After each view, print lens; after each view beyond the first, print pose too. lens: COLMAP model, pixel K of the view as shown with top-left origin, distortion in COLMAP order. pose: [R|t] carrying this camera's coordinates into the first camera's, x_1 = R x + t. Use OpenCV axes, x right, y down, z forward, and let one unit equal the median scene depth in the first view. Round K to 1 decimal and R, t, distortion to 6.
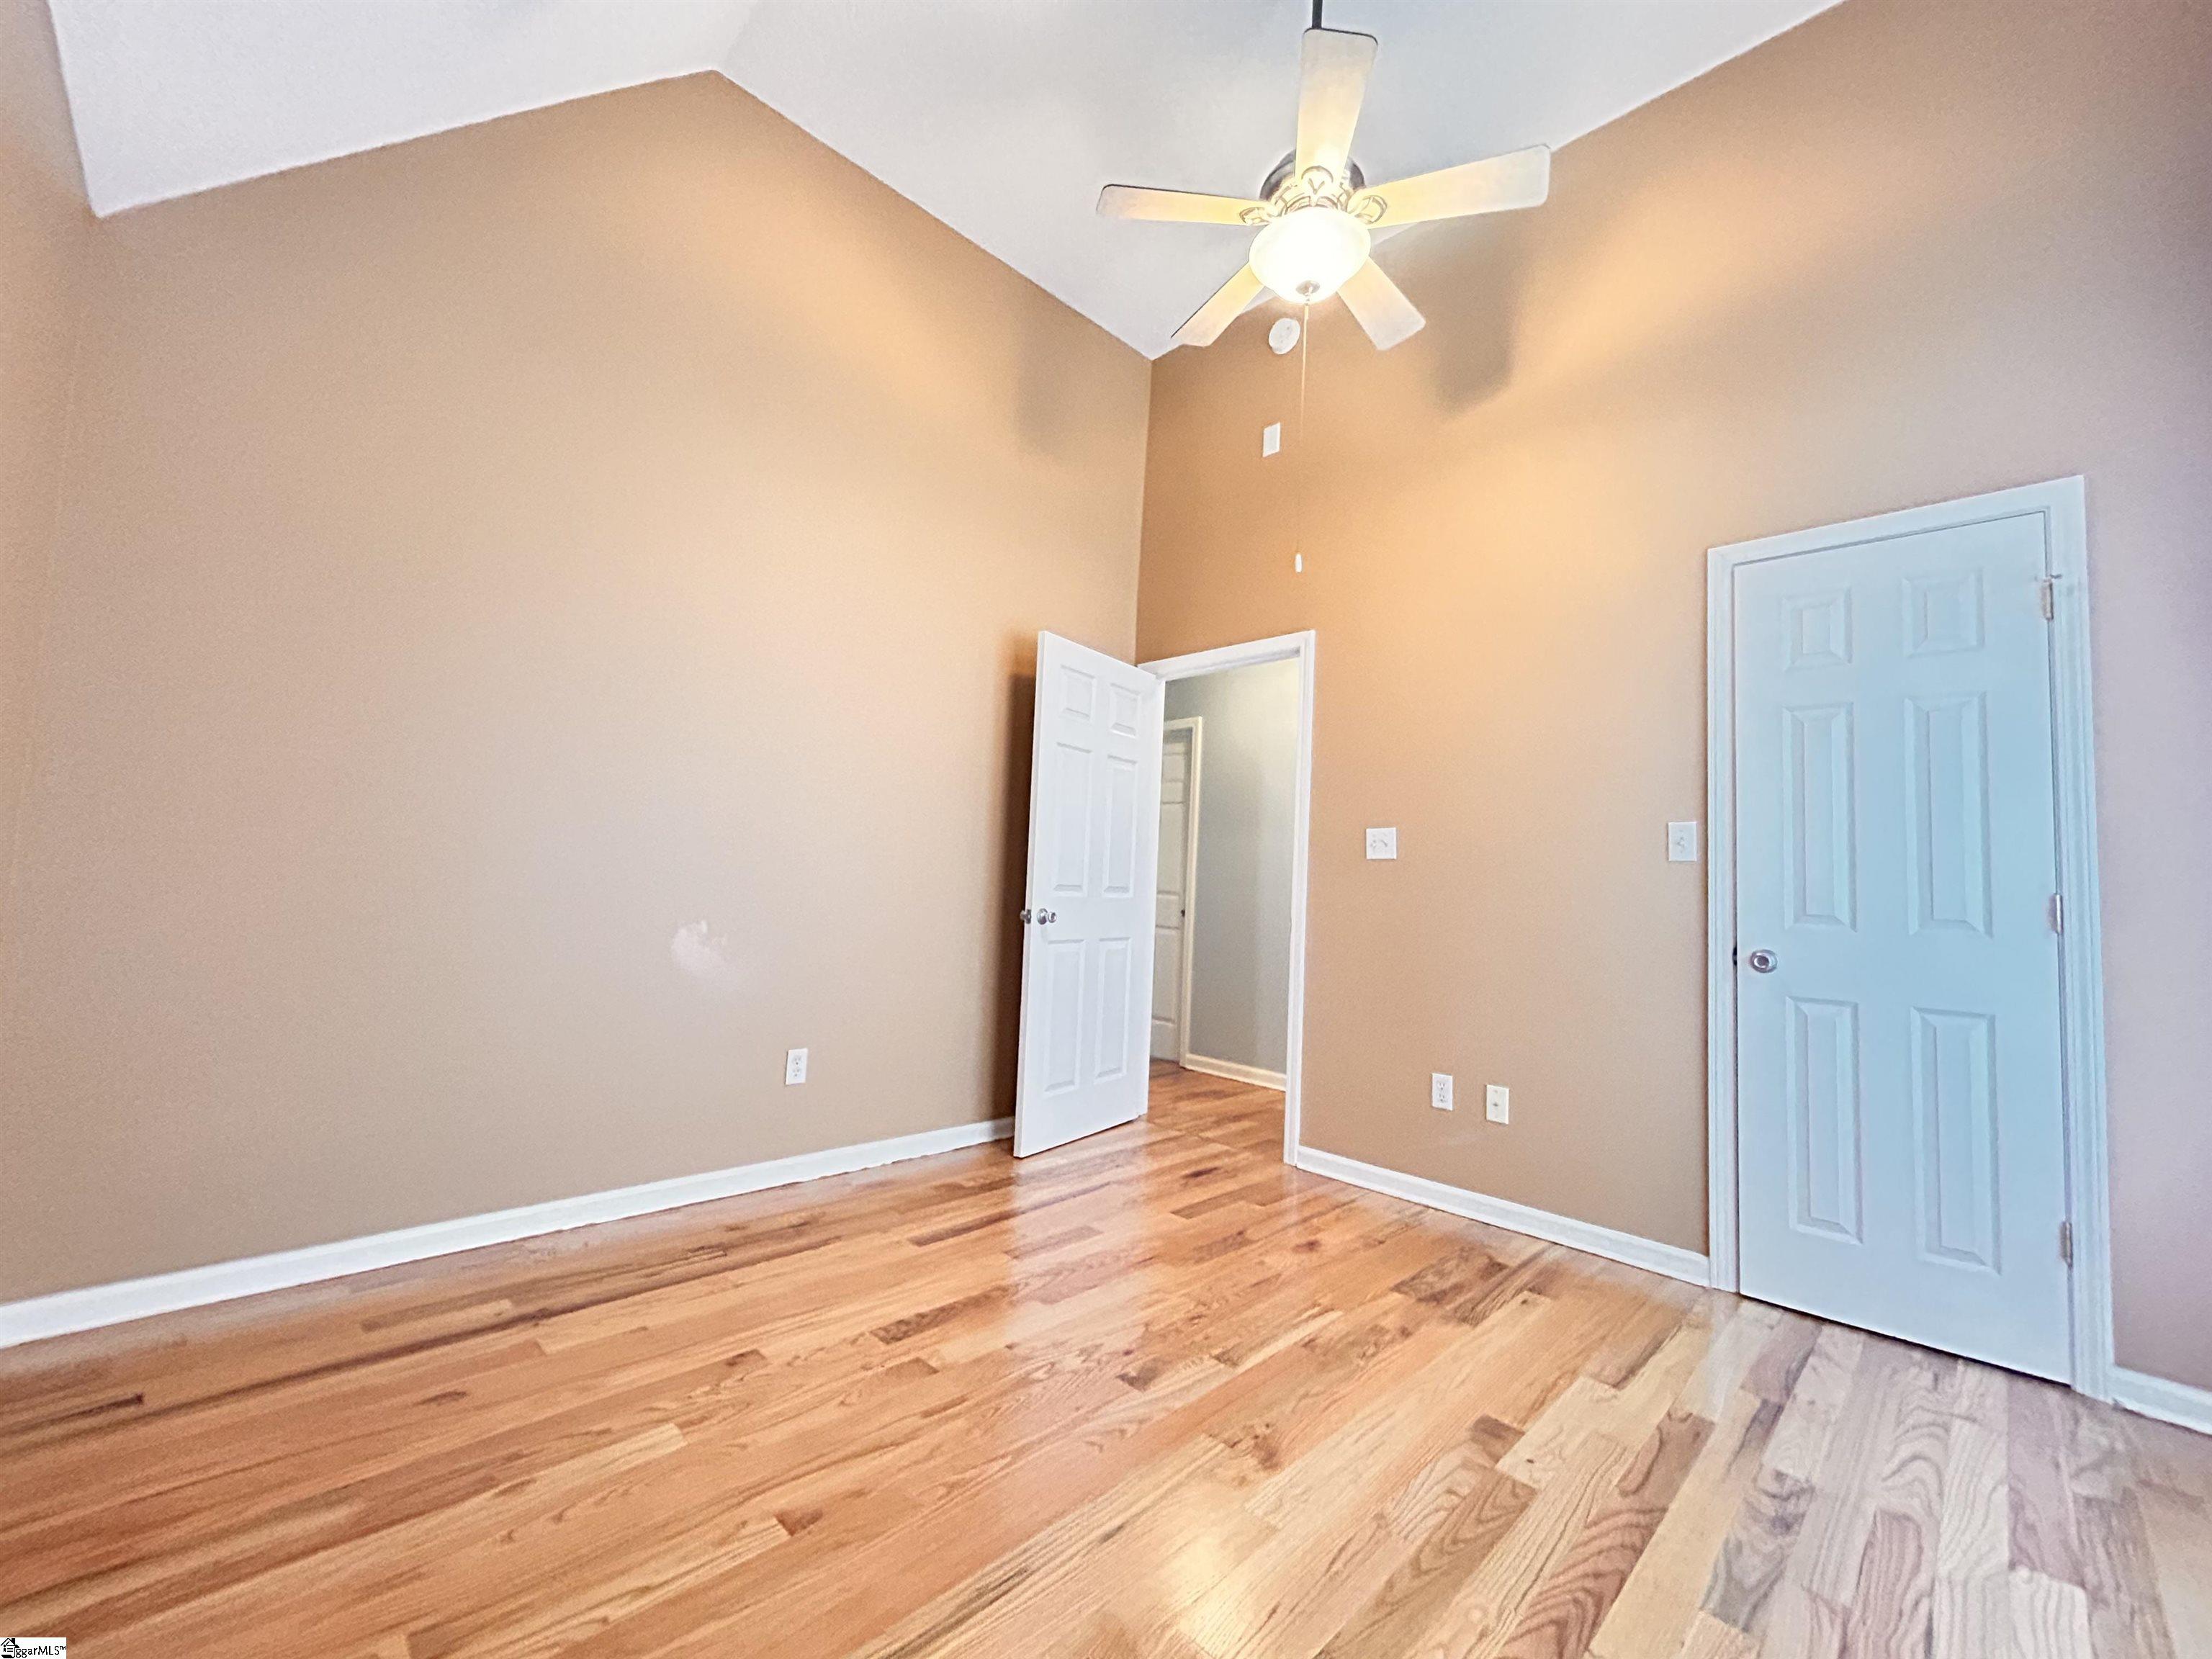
lens RADIAL K [[891.6, 0, 1101.5], [0, 891.6, 828.6], [0, 0, 1]] dist [-0.001252, 0.000252]
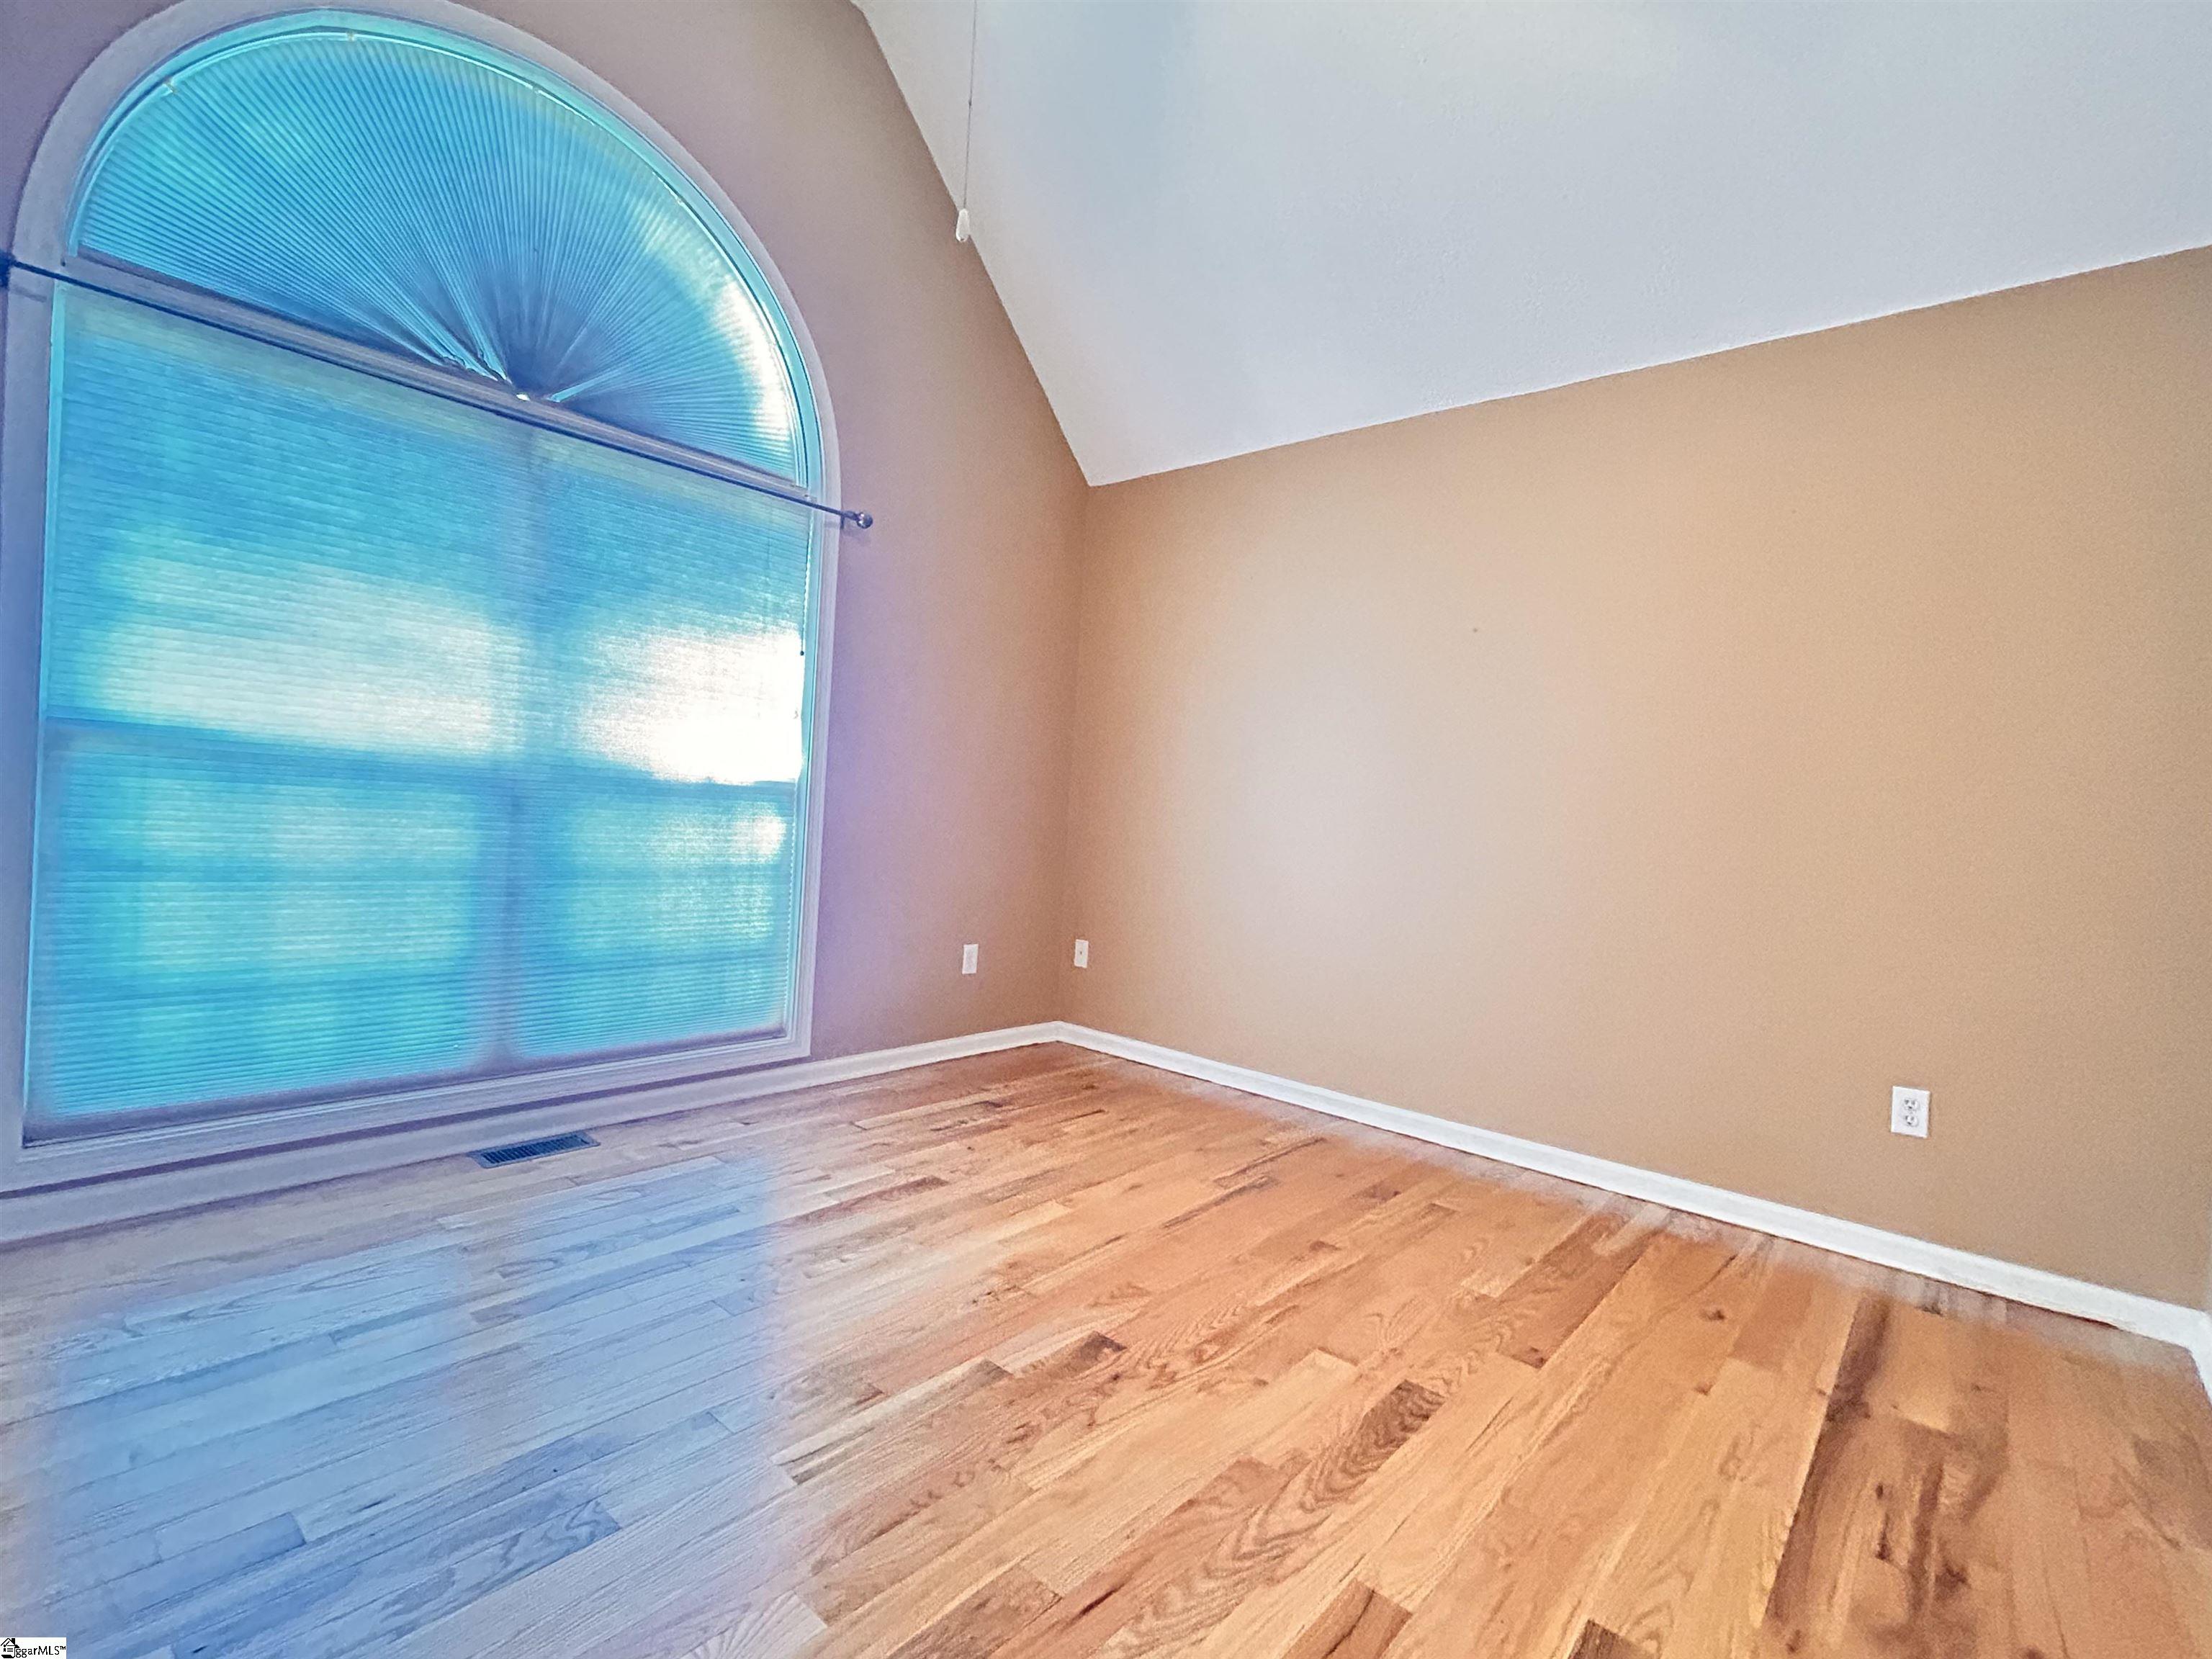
lens RADIAL K [[1022.8, 0, 1103.8], [0, 1022.8, 821.6], [0, 0, 1]] dist [0.001970, 0.001423]
pose [[-0.992334, -0.102871, -0.068495, 0.126406], [-0.099033, 0.993435, -0.057261, 0.121265], [0.073935, -0.050039, -0.996007, 1.593297]]
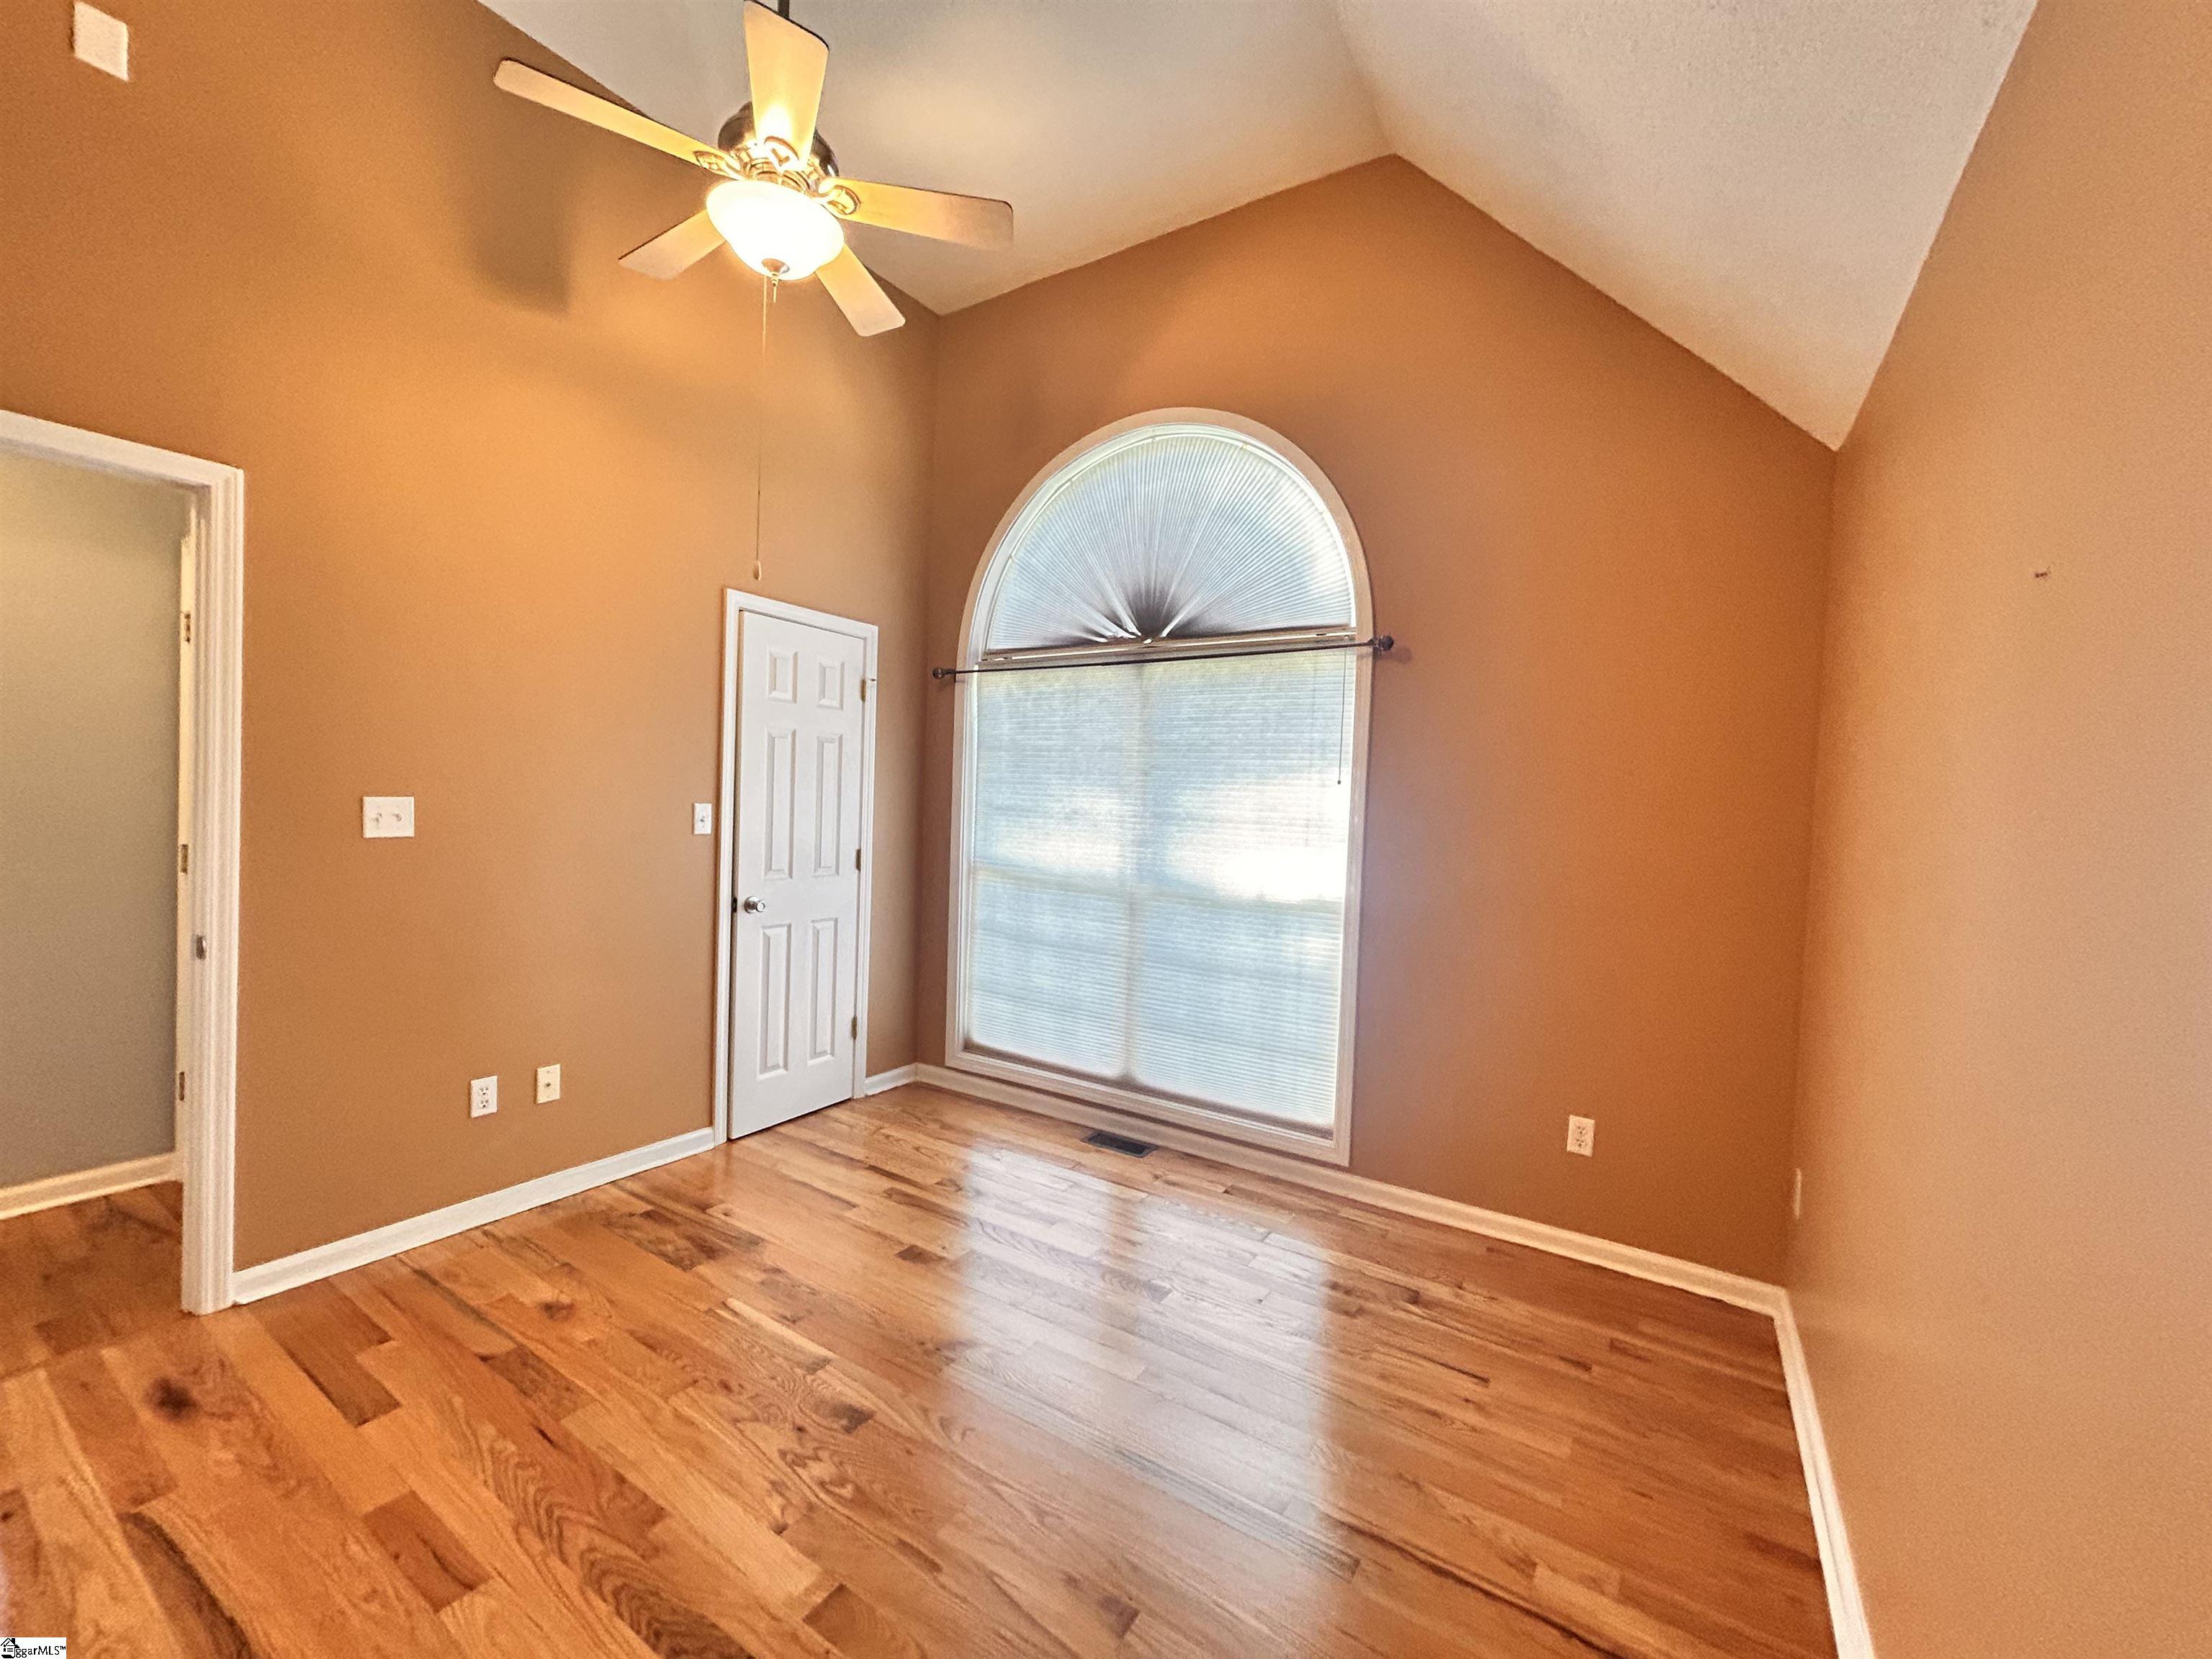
lens RADIAL K [[891.6, 0, 1103.2], [0, 891.6, 825.8], [0, 0, 1]] dist [-0.001252, 0.000252]
pose [[-0.205263, -0.076620, 0.975703, -0.754912], [-0.113200, 0.992099, 0.054094, -0.116652], [-0.972138, -0.099346, -0.212314, 0.782904]]
